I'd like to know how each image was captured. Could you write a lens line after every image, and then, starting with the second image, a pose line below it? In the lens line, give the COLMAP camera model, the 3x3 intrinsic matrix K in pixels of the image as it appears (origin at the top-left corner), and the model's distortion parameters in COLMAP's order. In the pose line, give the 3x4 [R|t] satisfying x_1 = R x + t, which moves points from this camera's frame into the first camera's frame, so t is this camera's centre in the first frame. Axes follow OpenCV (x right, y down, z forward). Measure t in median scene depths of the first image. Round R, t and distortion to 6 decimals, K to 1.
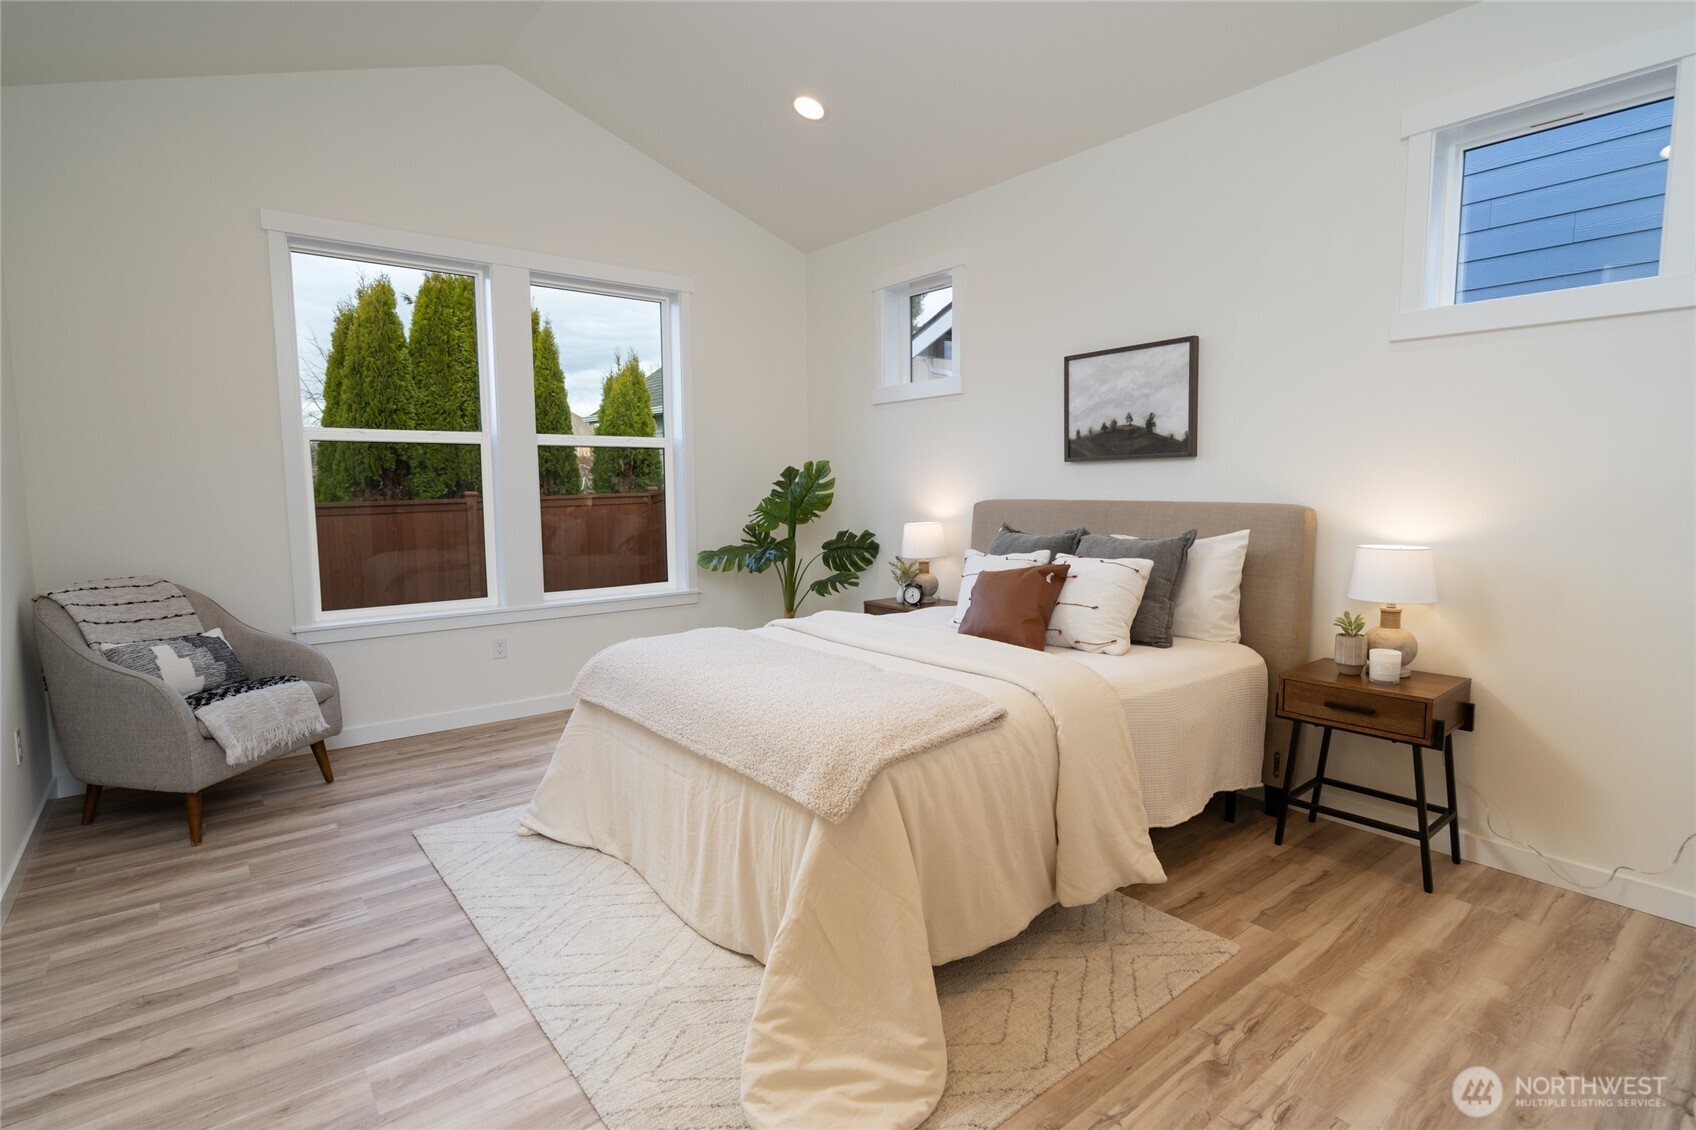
lens RADIAL K [[812.1, 0, 845.0], [0, 812.1, 562.1], [0, 0, 1]] dist [-0.000463, 0.000179]
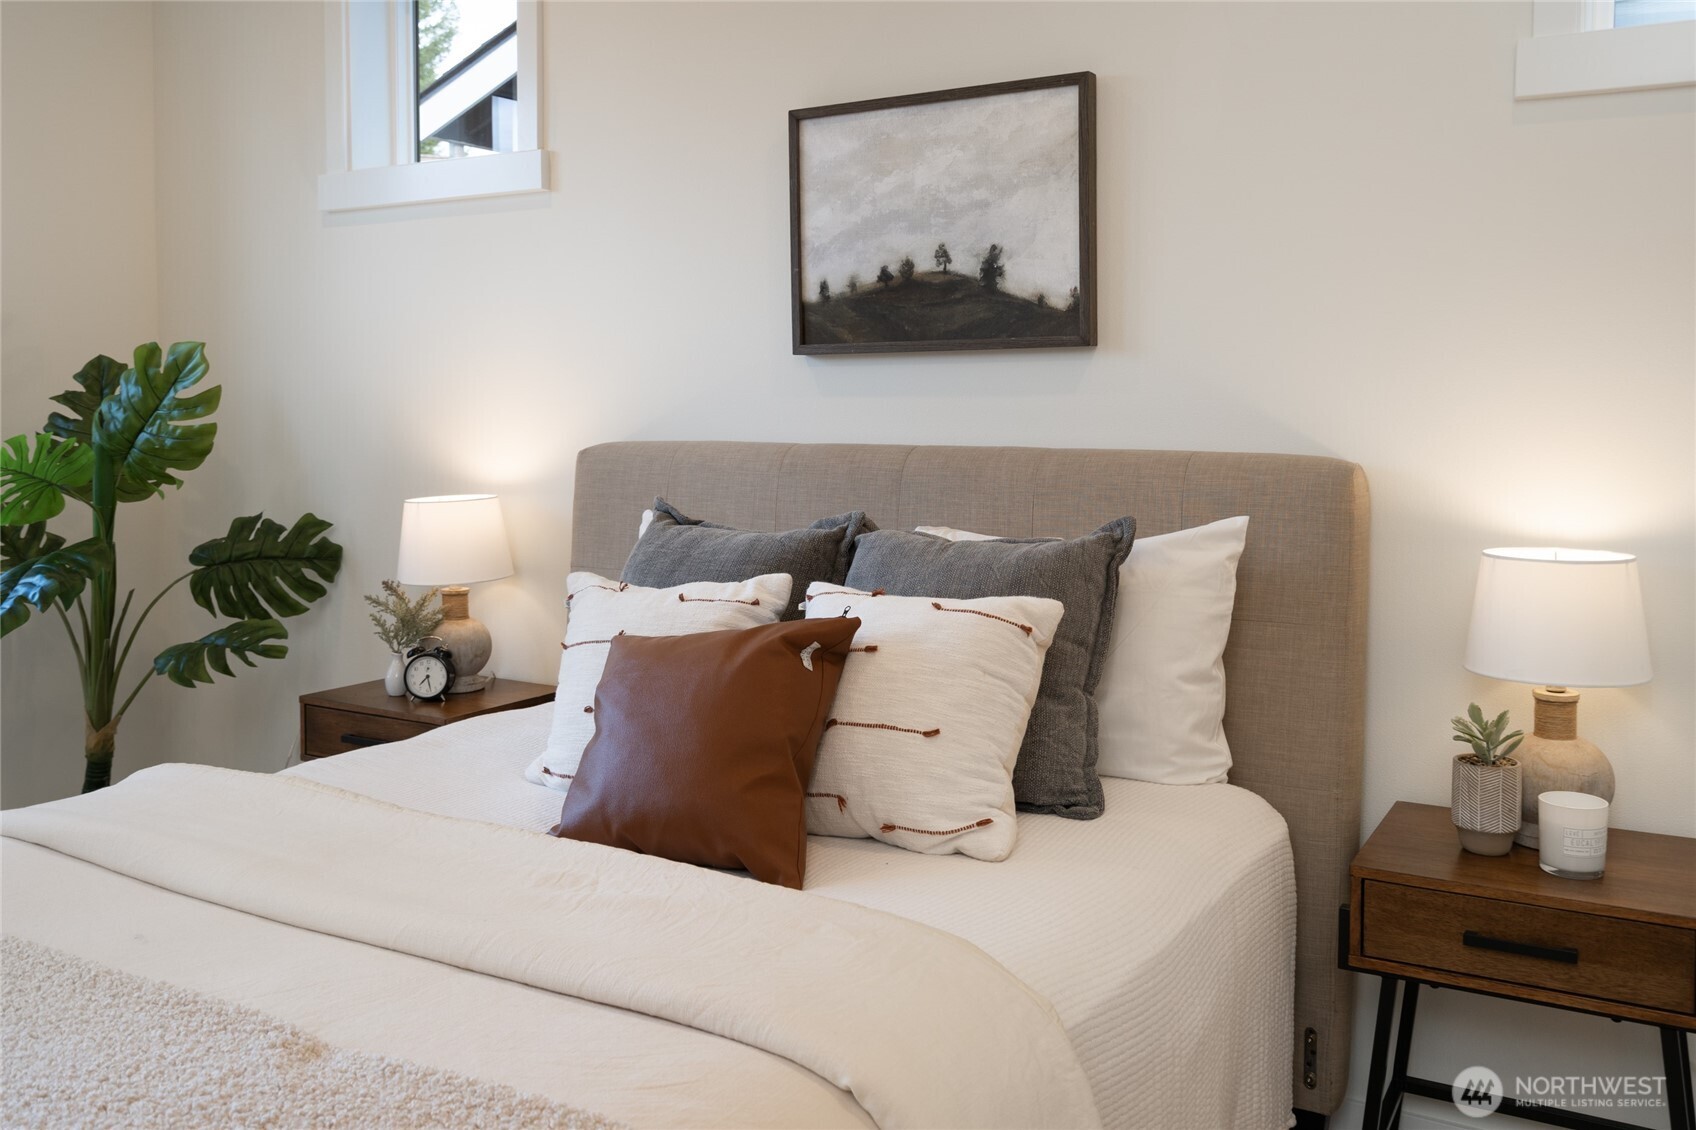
lens RADIAL K [[1462.6, 0, 858.9], [0, 1462.6, 469.1], [0, 0, 1]] dist [-0.002336, 0.002872]
pose [[0.931395, -0.006409, 0.363953, 0.024282], [0.025522, 0.998534, -0.047729, -0.028248], [-0.363114, 0.053743, 0.930194, 0.304381]]
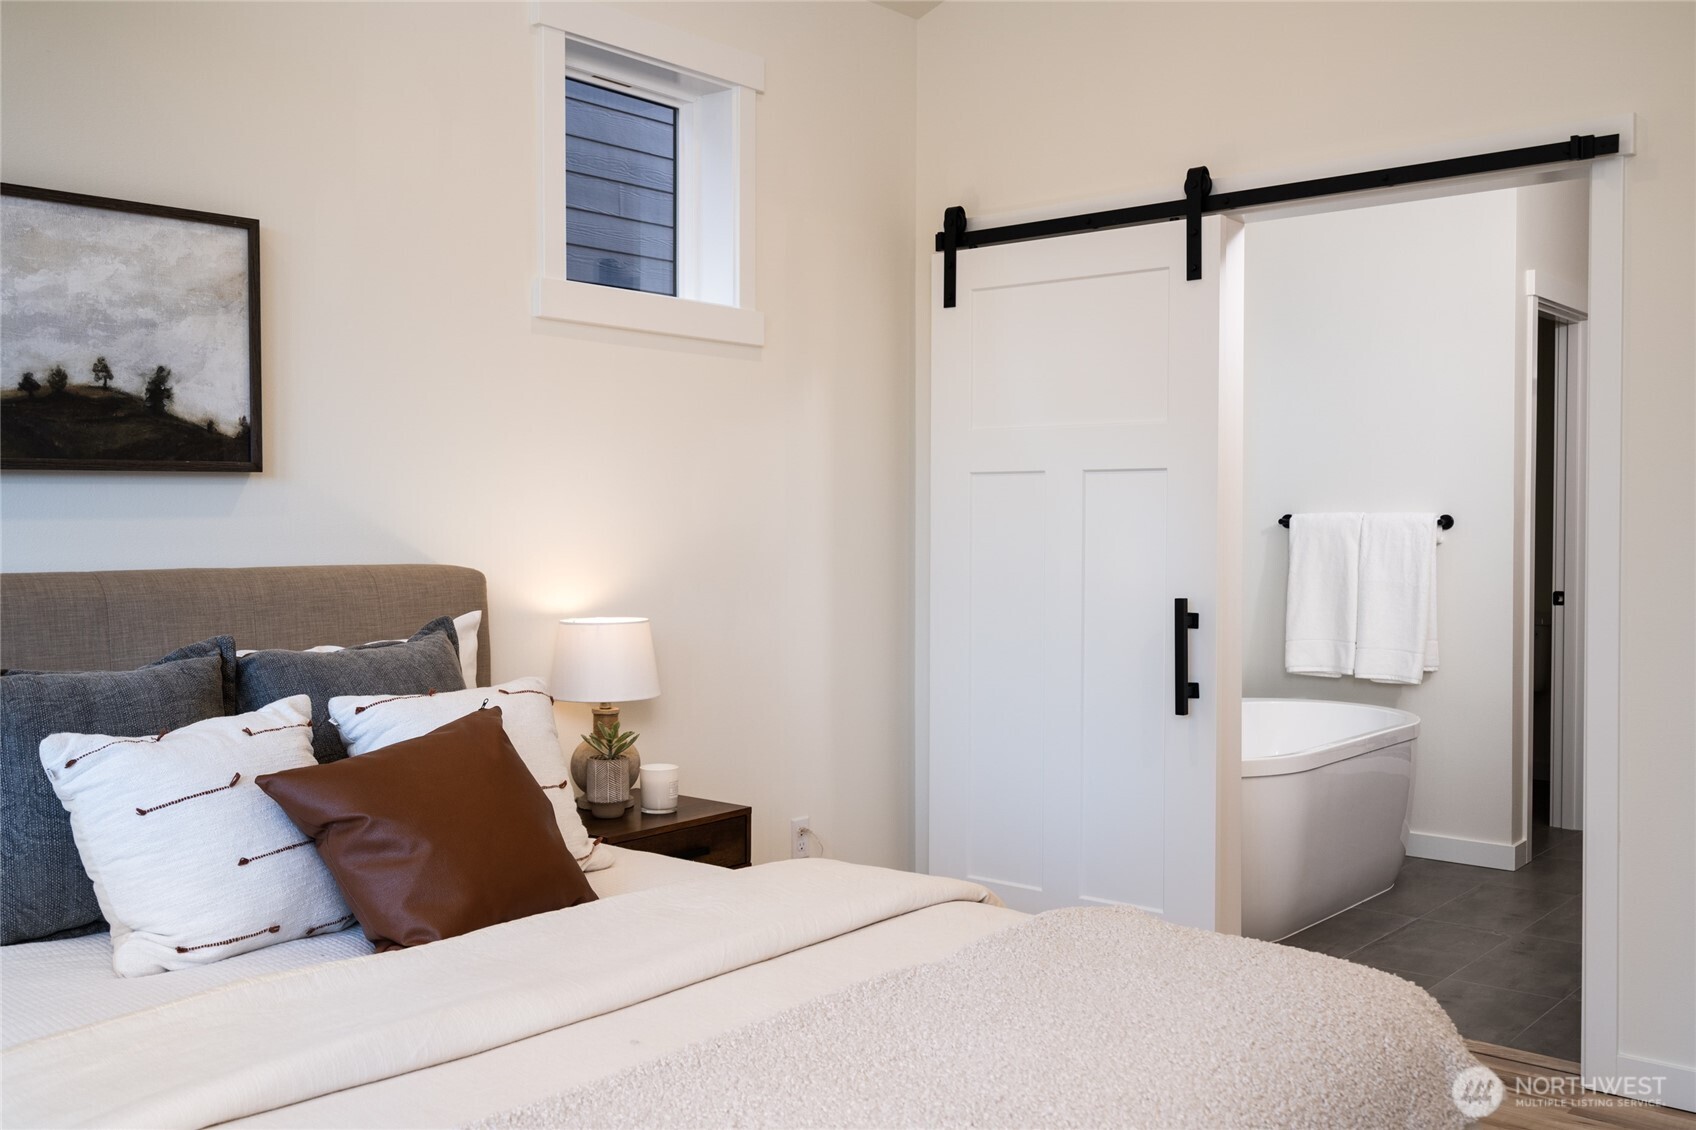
lens RADIAL K [[1575.6, 0, 847.6], [0, 1575.6, 565.3], [0, 0, 1]] dist [-0.013183, 0.000000]
pose [[-0.212970, -0.021779, 0.976816, -0.521863], [0.096521, 0.994392, 0.043215, -0.079380], [-0.972280, 0.103487, -0.209673, 0.832642]]
